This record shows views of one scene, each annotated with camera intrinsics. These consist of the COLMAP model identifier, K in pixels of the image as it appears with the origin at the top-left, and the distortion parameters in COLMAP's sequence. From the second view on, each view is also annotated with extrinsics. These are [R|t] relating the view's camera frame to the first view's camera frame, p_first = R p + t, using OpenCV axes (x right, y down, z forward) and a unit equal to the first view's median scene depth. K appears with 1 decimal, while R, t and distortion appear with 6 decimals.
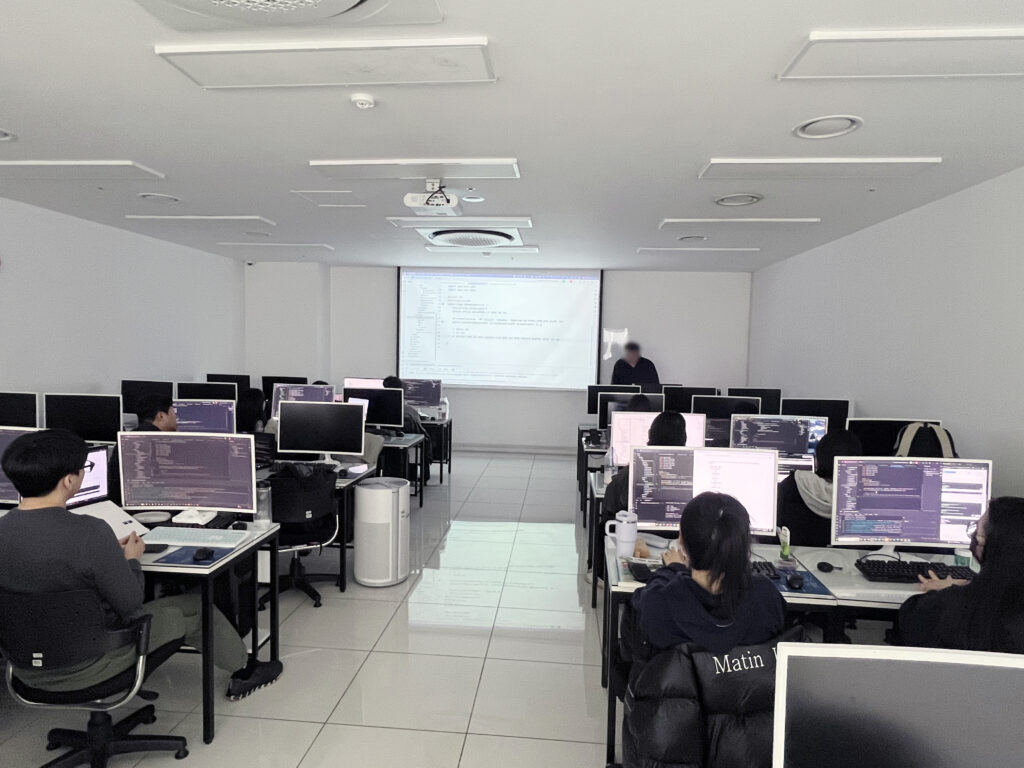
lens RADIAL K [[587.9, 0, 503.5], [0, 587.9, 379.6], [0, 0, 1]] dist [-0.002434, 0.001113]
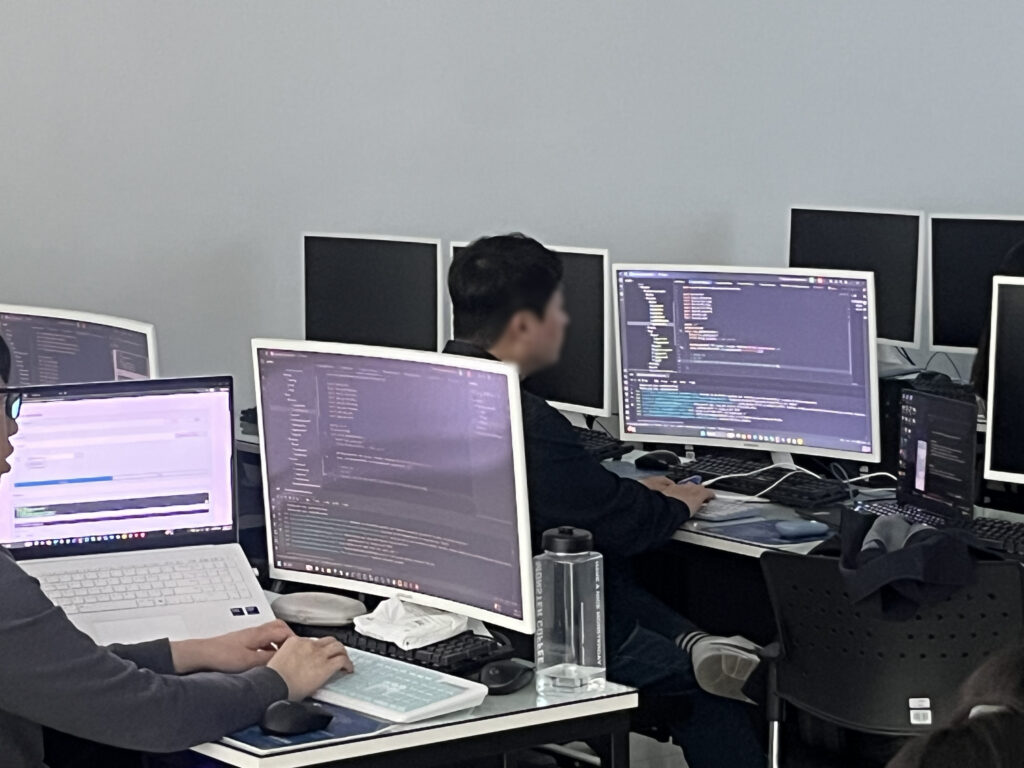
lens RADIAL K [[2810.3, 0, 512.2], [0, 2810.3, 384.4], [0, 0, 1]] dist [0.077133, 0.000000]
pose [[0.643470, 0.047473, -0.763998, 0.627639], [-0.008079, 0.998441, 0.055236, 0.026460], [0.765429, -0.029371, 0.642850, 0.098650]]
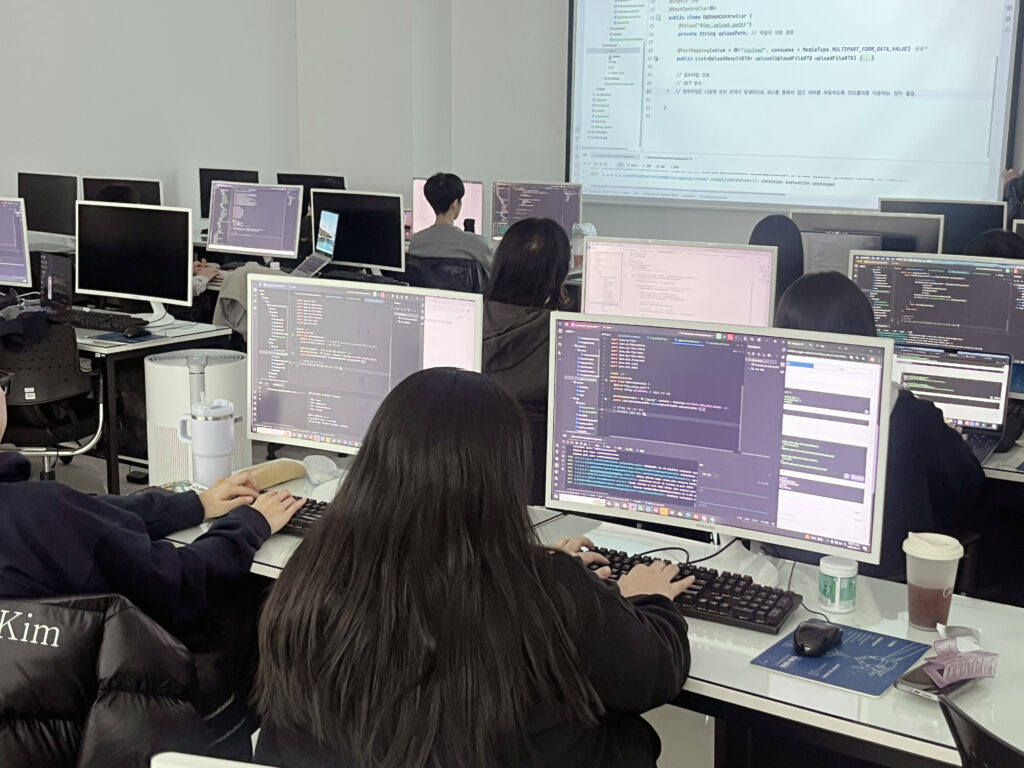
lens RADIAL K [[1309.6, 0, 516.1], [0, 1309.6, 390.7], [0, 0, 1]] dist [0.033515, 0.000000]
pose [[0.893012, 0.082785, -0.442353, 0.852551], [-0.022026, 0.989797, 0.140772, 0.045459], [0.449493, -0.115968, 0.885724, 0.096113]]
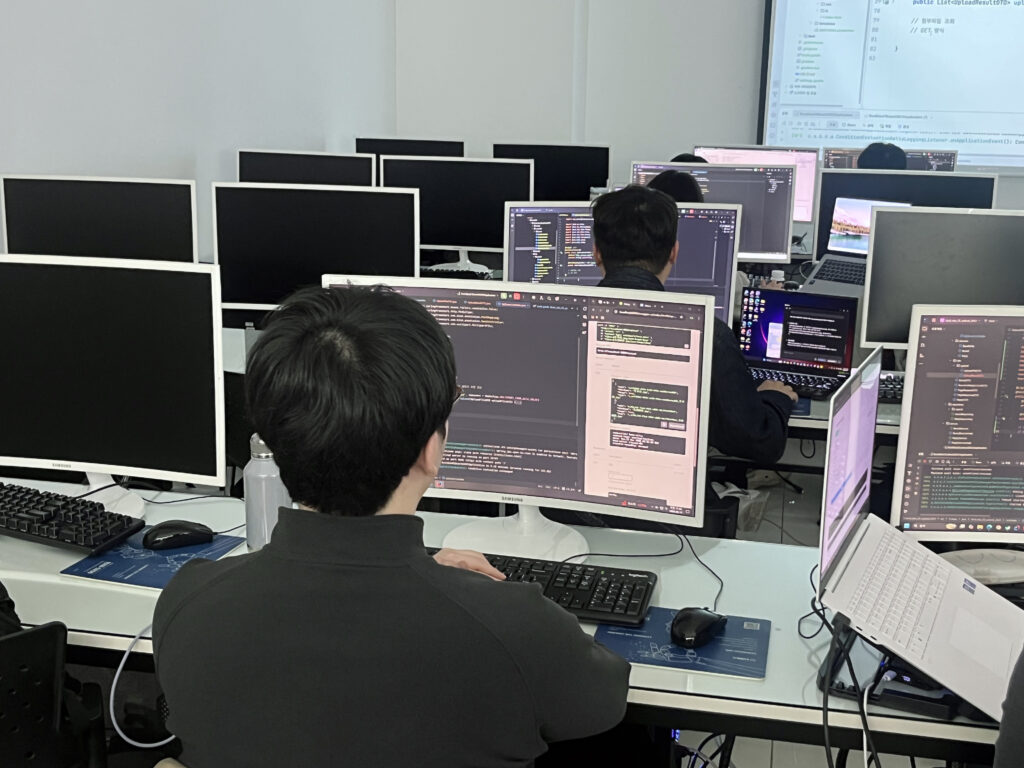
lens RADIAL K [[1304.5, 0, 517.3], [0, 1304.5, 378.9], [0, 0, 1]] dist [-0.014609, 0.000000]
pose [[0.993312, 0.018332, -0.113993, -0.773627], [0.001088, 0.985784, 0.168013, 0.009541], [0.115452, -0.167013, 0.979172, 0.275419]]
